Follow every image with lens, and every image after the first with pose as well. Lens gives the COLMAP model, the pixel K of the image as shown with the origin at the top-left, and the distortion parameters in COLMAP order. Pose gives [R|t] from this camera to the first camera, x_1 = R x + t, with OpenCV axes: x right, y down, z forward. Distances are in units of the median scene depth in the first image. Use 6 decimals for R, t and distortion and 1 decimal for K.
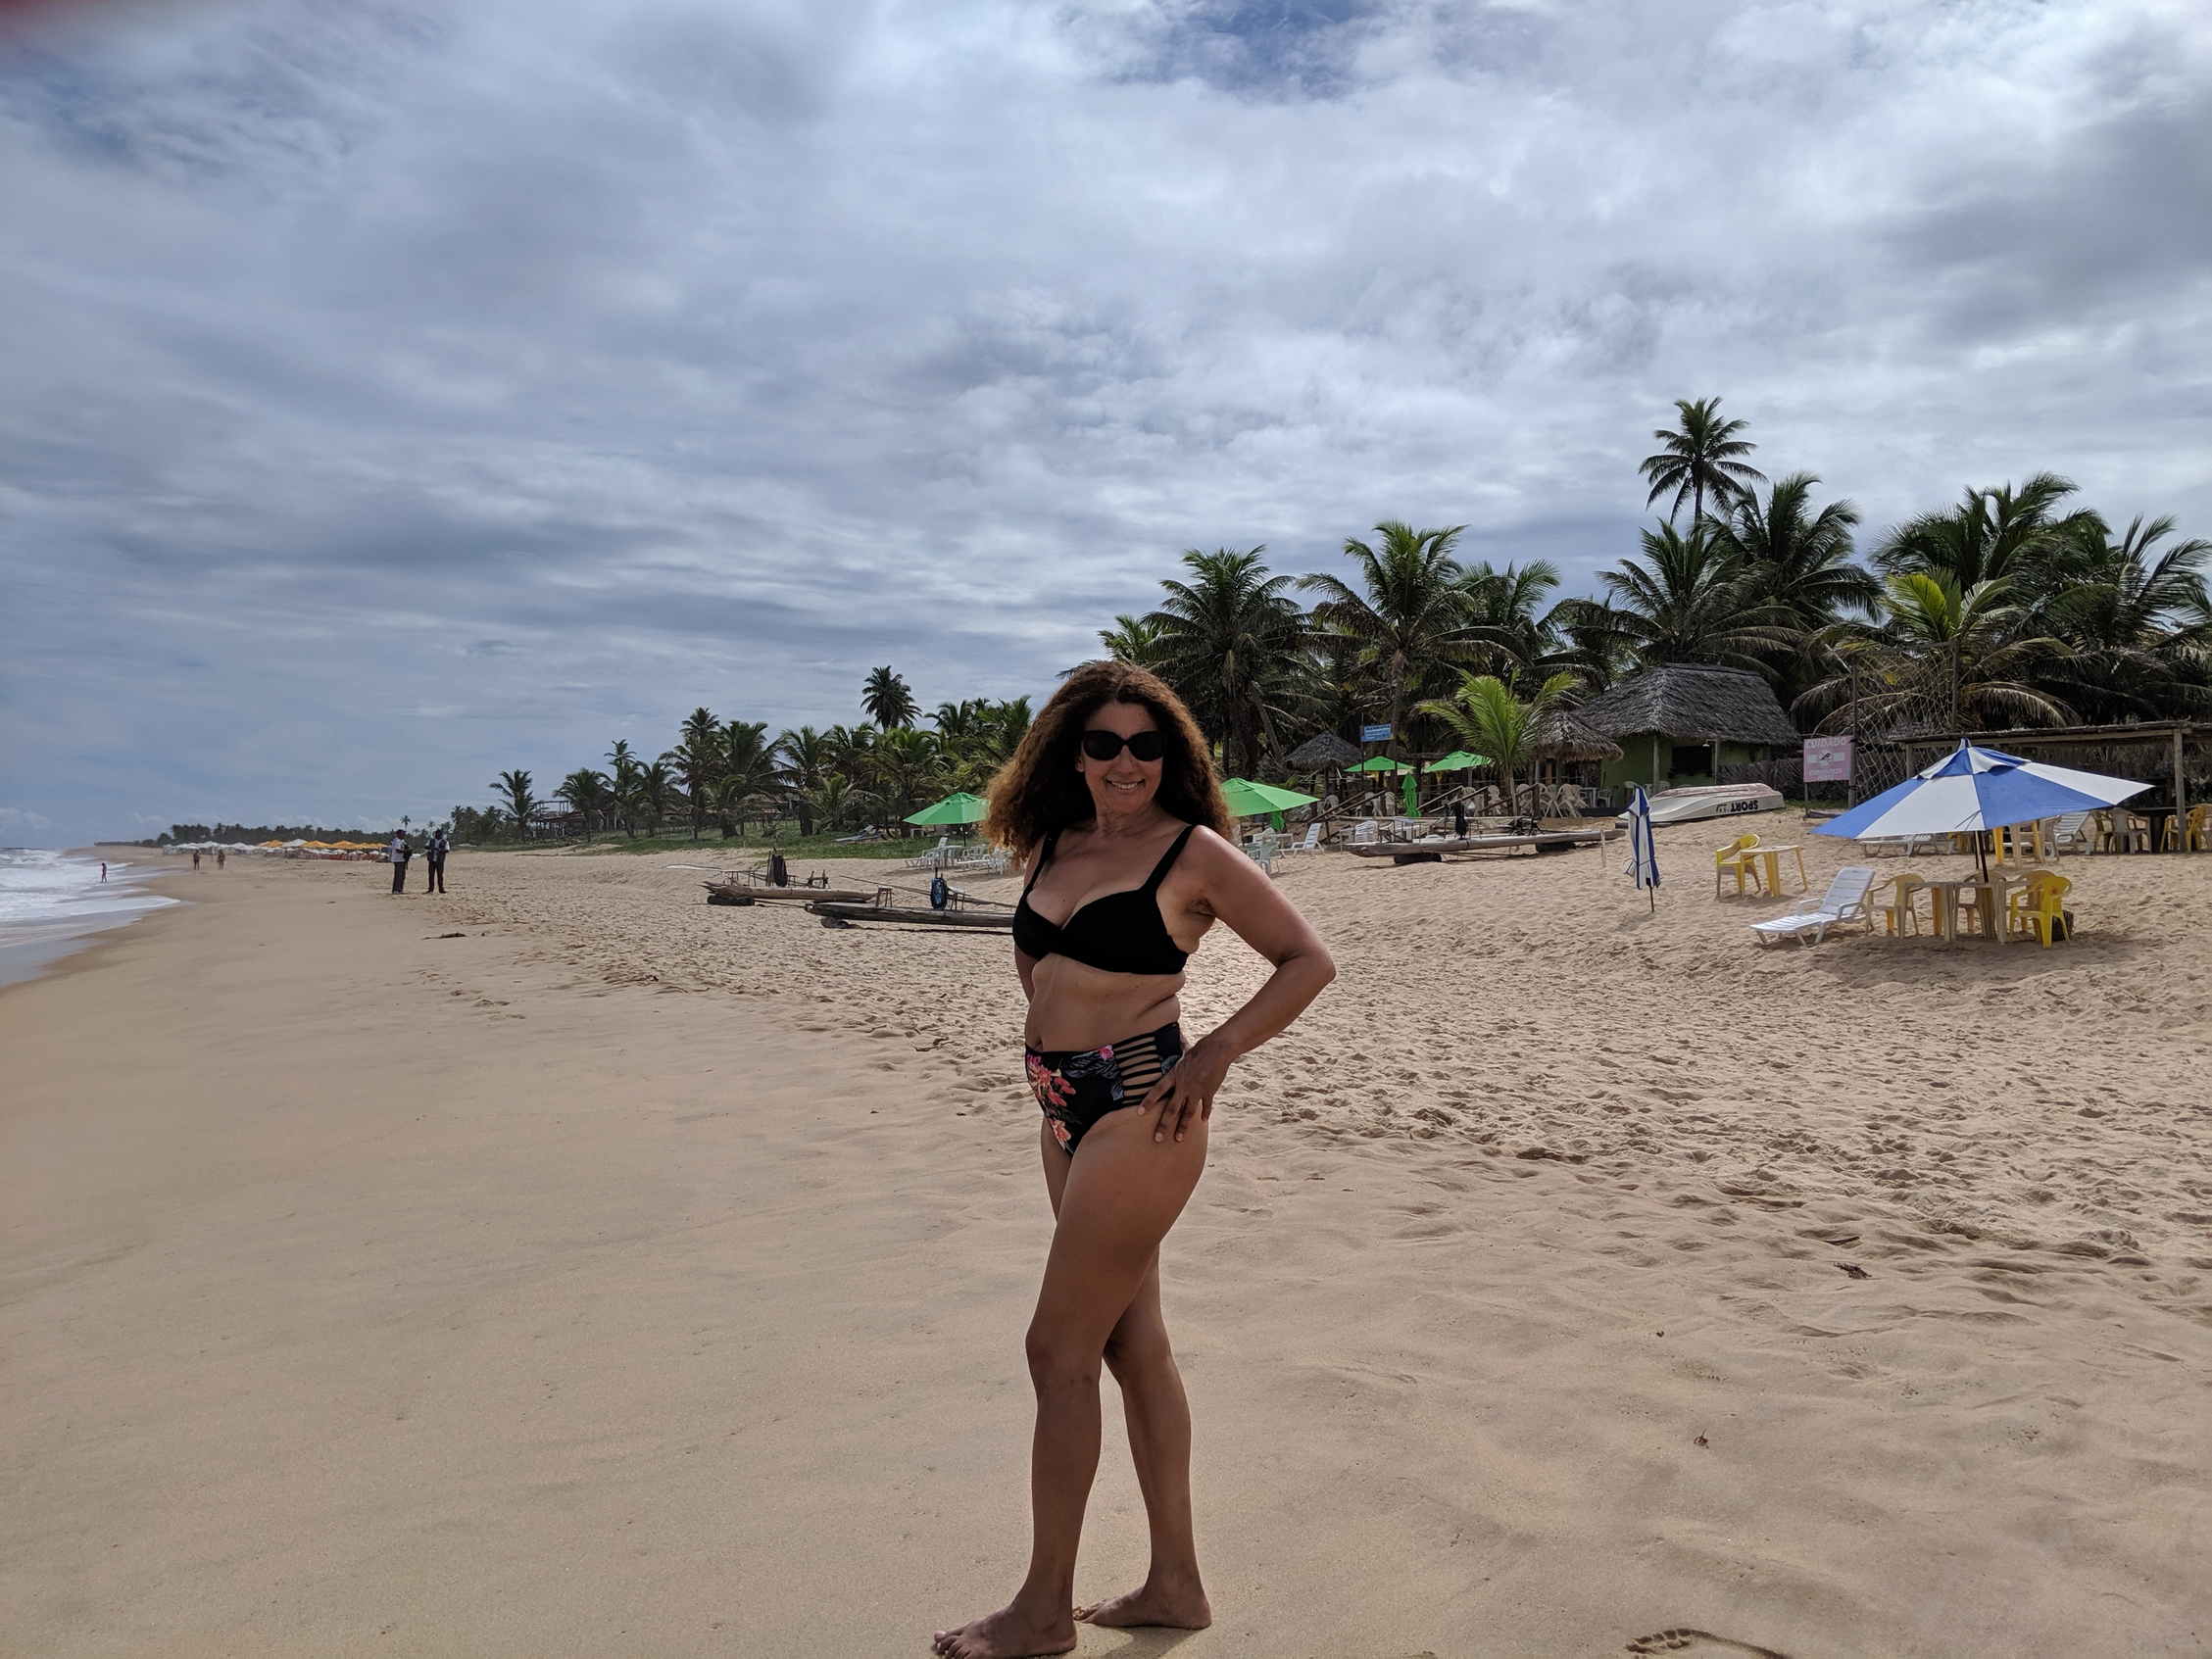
lens RADIAL K [[1765.3, 0, 1106.0], [0, 1765.3, 829.5], [0, 0, 1]] dist [-0.002934, -0.006763]
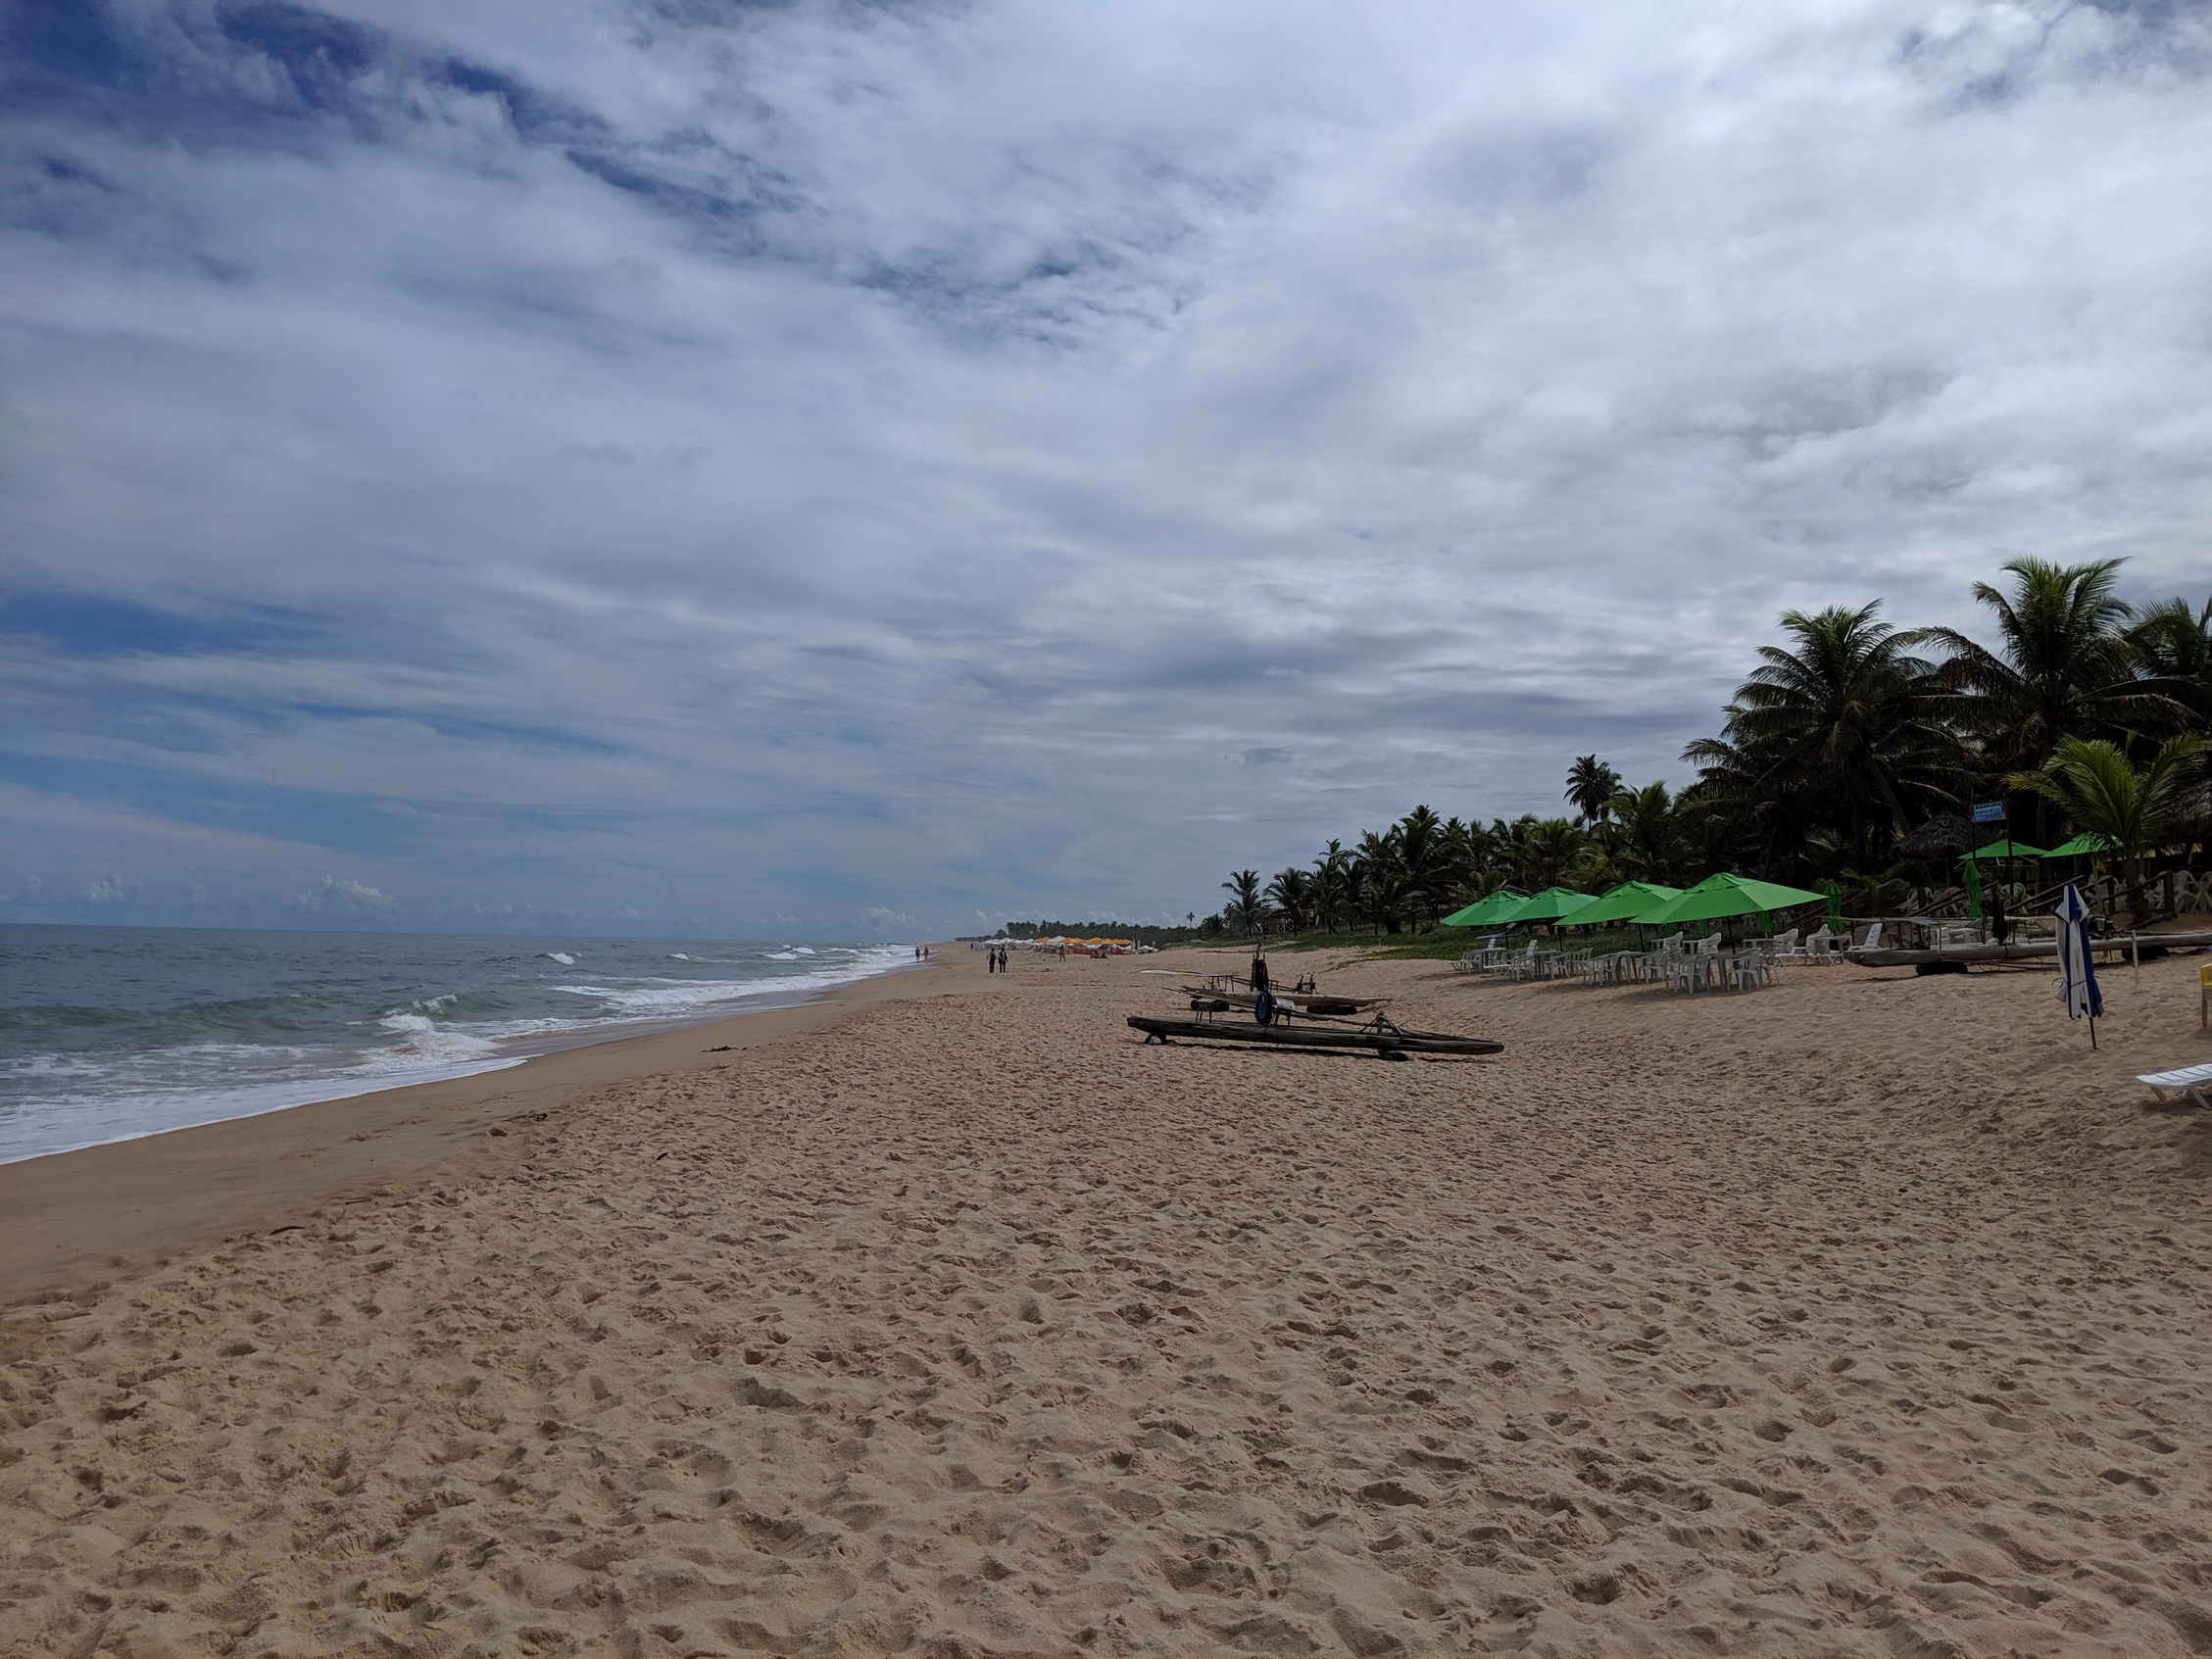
lens RADIAL K [[1710.0, 0, 1105.6], [0, 1710.0, 941.5], [0, 0, 1]] dist [0.002936, -0.139014]
pose [[0.887694, -0.002373, -0.460428, 0.090423], [0.008321, 0.999906, 0.010890, -0.003544], [0.460359, -0.013499, 0.887630, 0.057464]]
